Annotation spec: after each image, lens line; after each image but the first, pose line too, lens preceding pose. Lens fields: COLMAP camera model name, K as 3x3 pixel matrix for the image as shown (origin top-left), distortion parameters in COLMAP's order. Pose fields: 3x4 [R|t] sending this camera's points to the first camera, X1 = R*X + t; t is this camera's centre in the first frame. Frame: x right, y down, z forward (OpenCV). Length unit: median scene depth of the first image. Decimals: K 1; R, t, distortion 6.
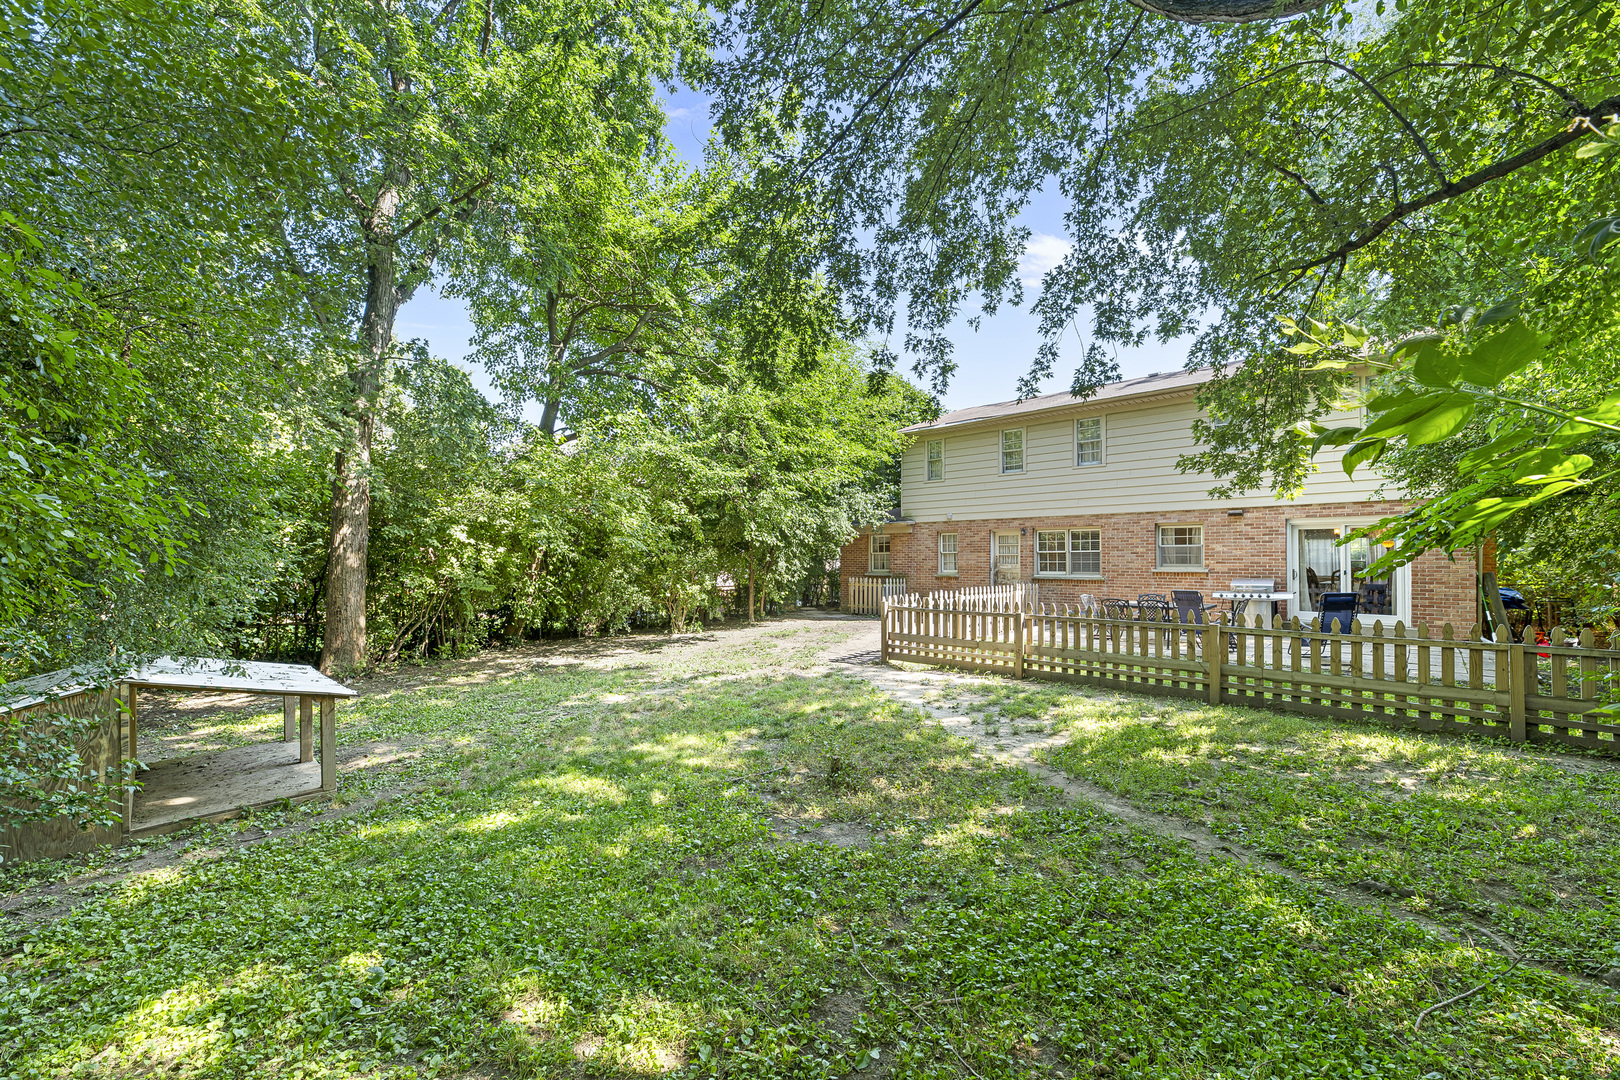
lens RADIAL K [[649.2, 0, 803.9], [0, 649.2, 545.0], [0, 0, 1]] dist [0.004031, -0.002295]
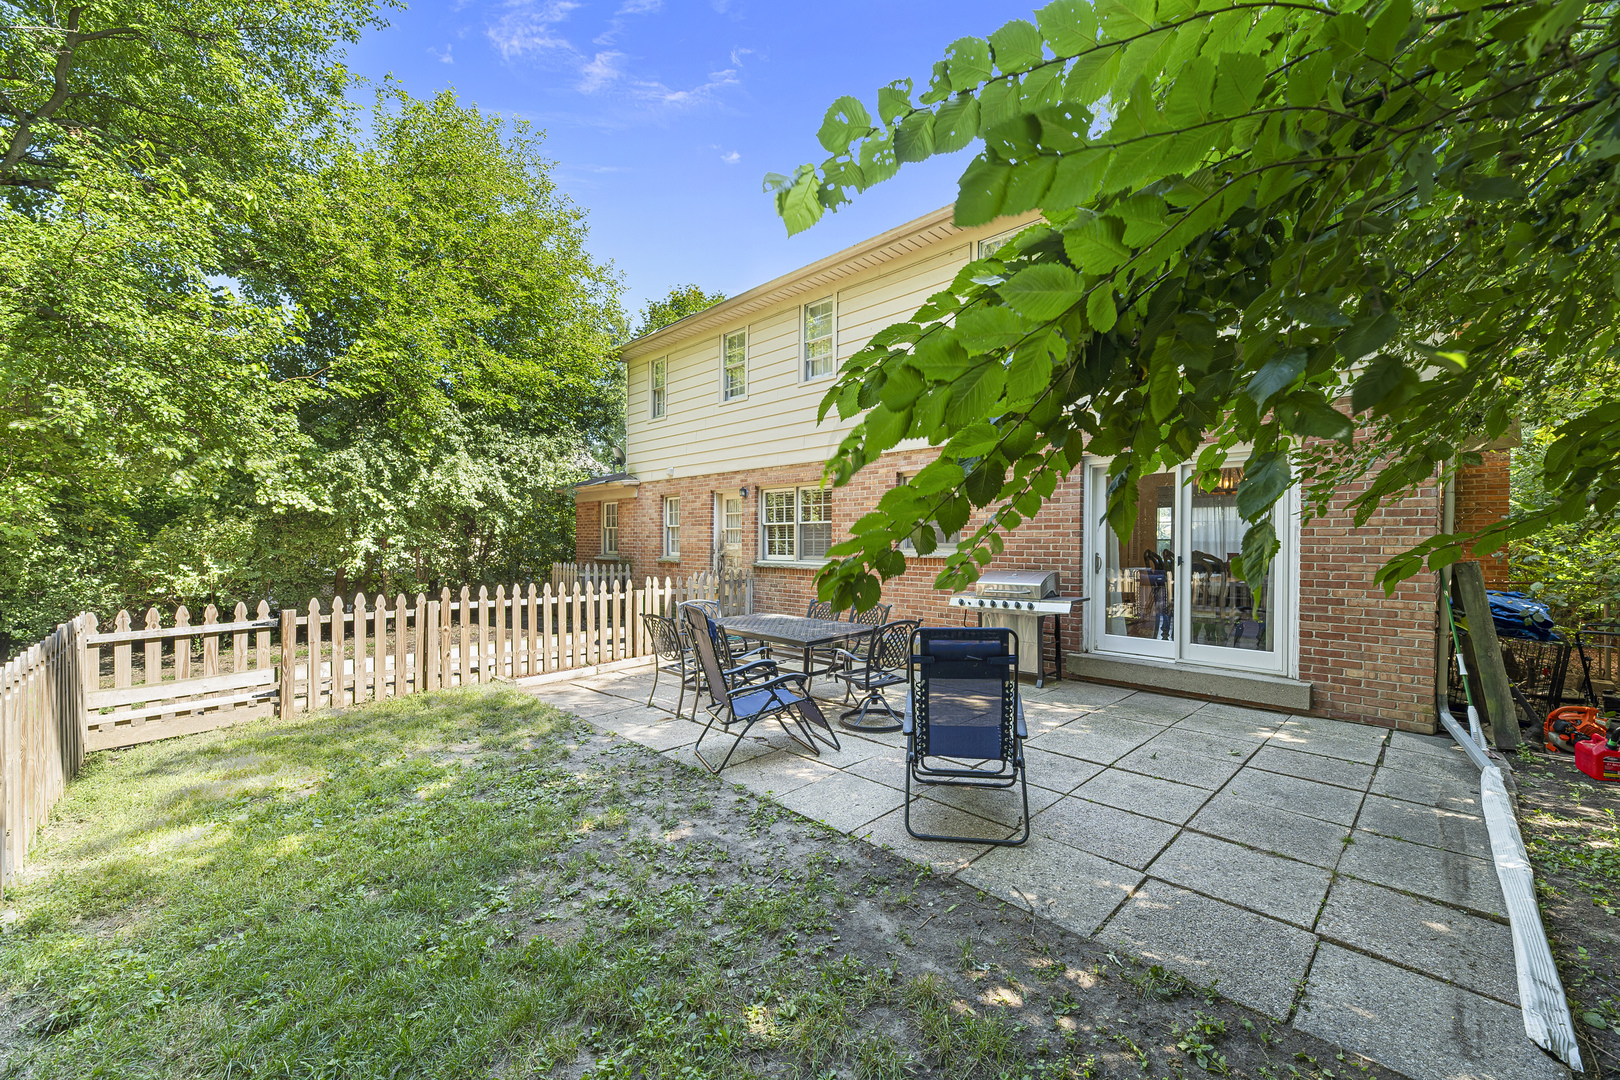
lens RADIAL K [[649.2, 0, 814.2], [0, 649.2, 543.4], [0, 0, 1]] dist [0.004031, -0.002295]
pose [[0.999982, 0.005708, -0.002035, 0.528114], [-0.005658, 0.999705, 0.023630, 0.018208], [0.002169, -0.023618, 0.999719, 0.479281]]
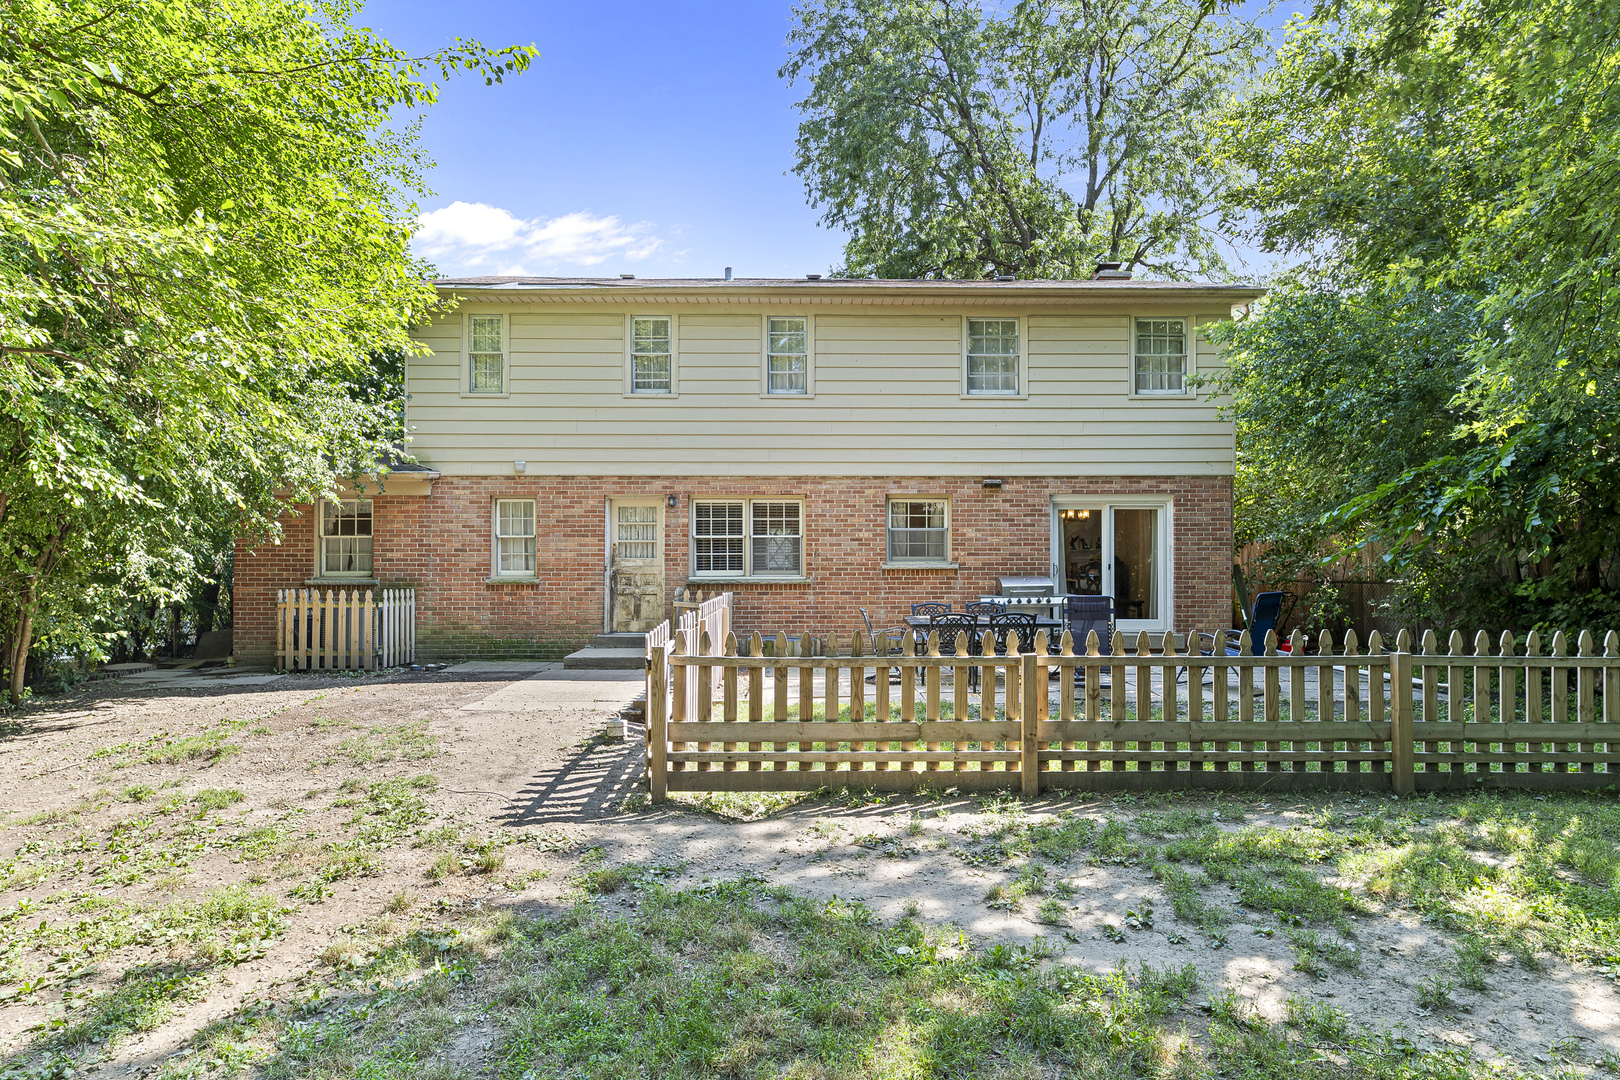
lens RADIAL K [[906.6, 0, 816.7], [0, 906.6, 548.3], [0, 0, 1]] dist [0.006304, 0.000238]
pose [[0.710422, 0.007430, 0.703736, -0.163900], [-0.015461, 0.999868, 0.005051, 0.019428], [-0.703606, -0.014469, 0.710443, 0.455506]]
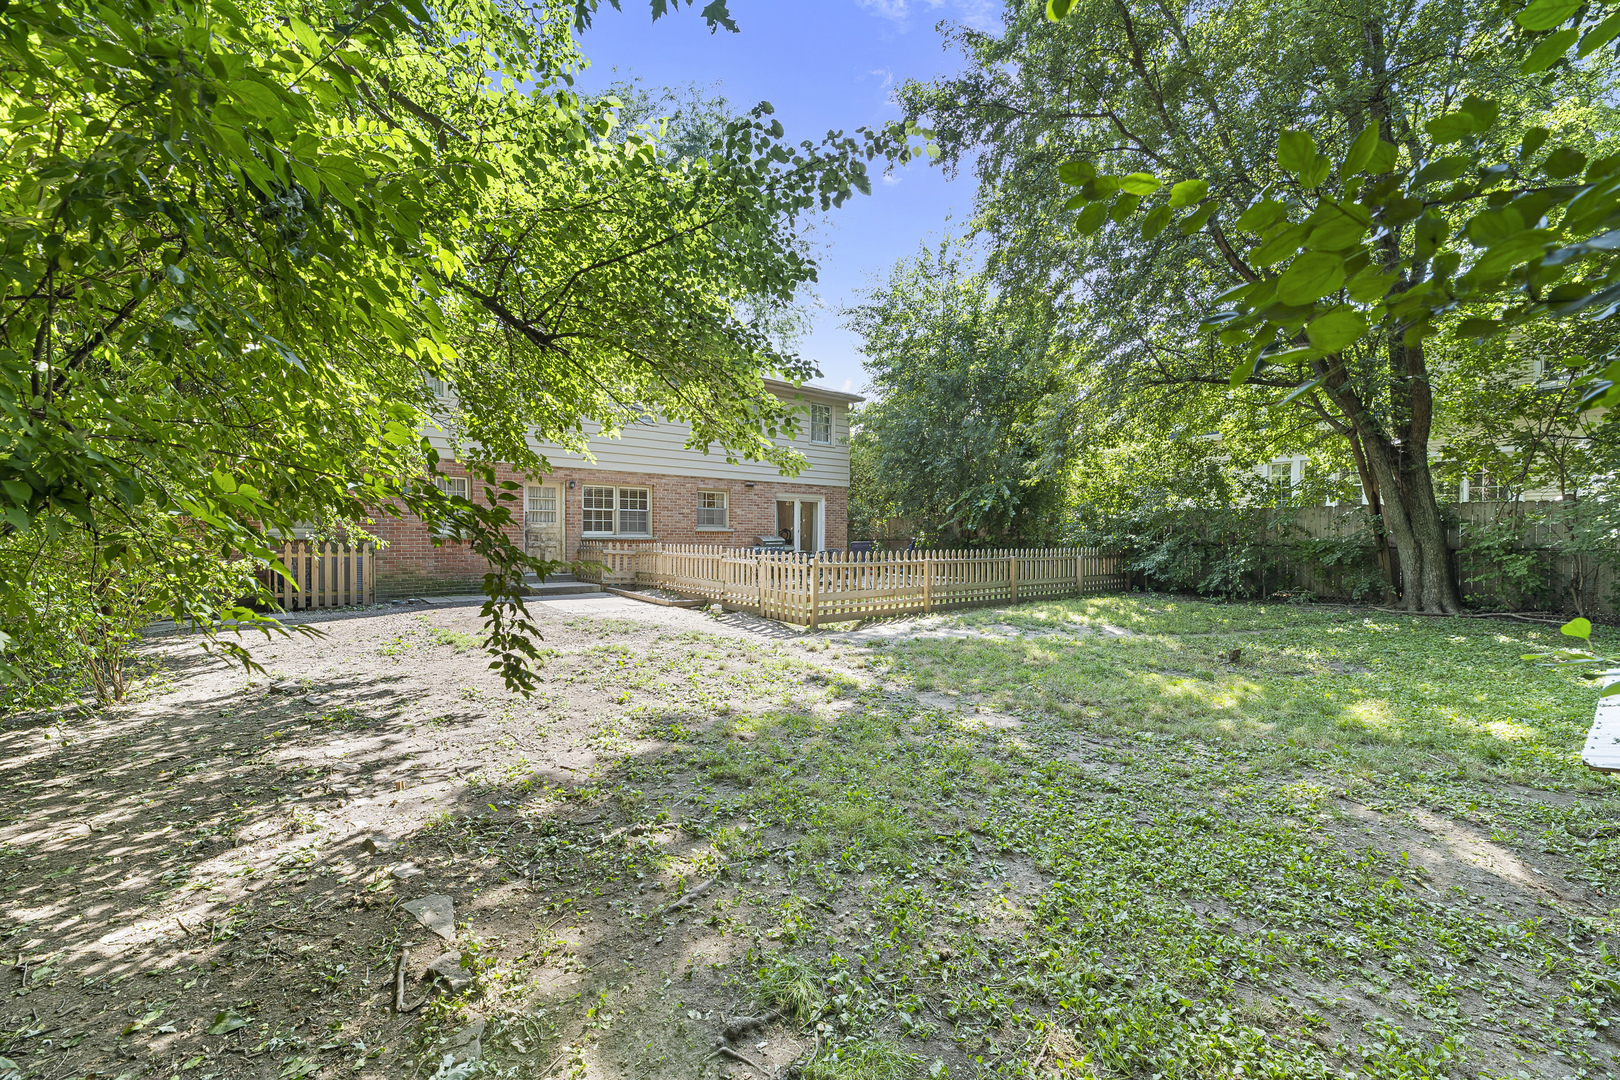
lens RADIAL K [[649.2, 0, 801.7], [0, 649.2, 540.0], [0, 0, 1]] dist [0.004031, -0.002295]
pose [[0.120232, -0.005002, 0.992733, -0.614788], [-0.027351, 0.999591, 0.008349, 0.047999], [-0.992369, -0.028156, 0.120046, 0.771595]]
